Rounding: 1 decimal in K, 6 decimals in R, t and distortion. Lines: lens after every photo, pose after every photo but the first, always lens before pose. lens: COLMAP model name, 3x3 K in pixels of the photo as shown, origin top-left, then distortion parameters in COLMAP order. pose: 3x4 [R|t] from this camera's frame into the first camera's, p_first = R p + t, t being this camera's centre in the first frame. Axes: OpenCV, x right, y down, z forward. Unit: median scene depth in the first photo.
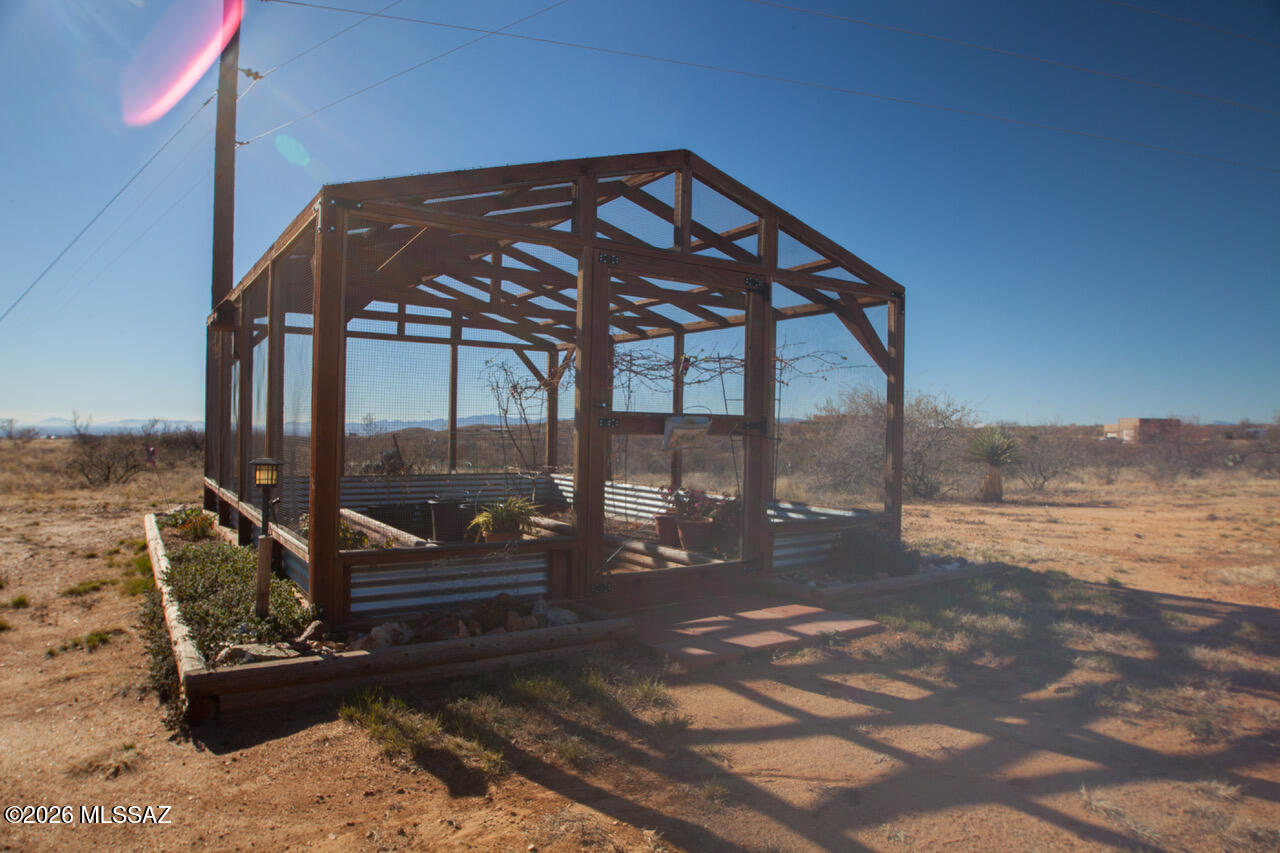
lens RADIAL K [[812.1, 0, 640.0], [0, 812.1, 426.5], [0, 0, 1]] dist [-0.002502, -0.001196]
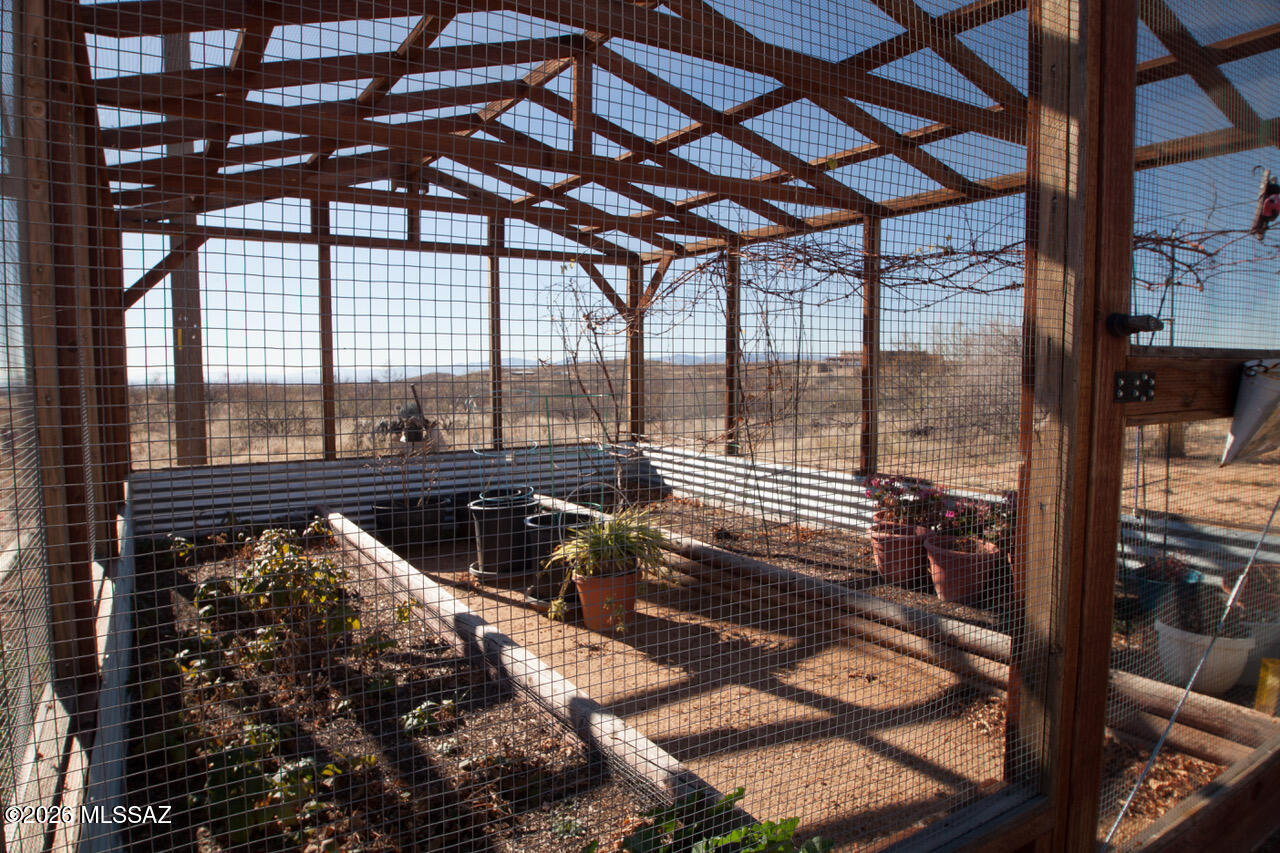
lens RADIAL K [[798.7, 0, 675.2], [0, 798.7, 428.0], [0, 0, 1]] dist [0.003378, 0.001047]
pose [[0.999653, -0.022059, 0.014382, -0.090063], [0.020826, 0.996507, 0.080871, -0.008287], [-0.016116, -0.080544, 0.996621, 0.321791]]
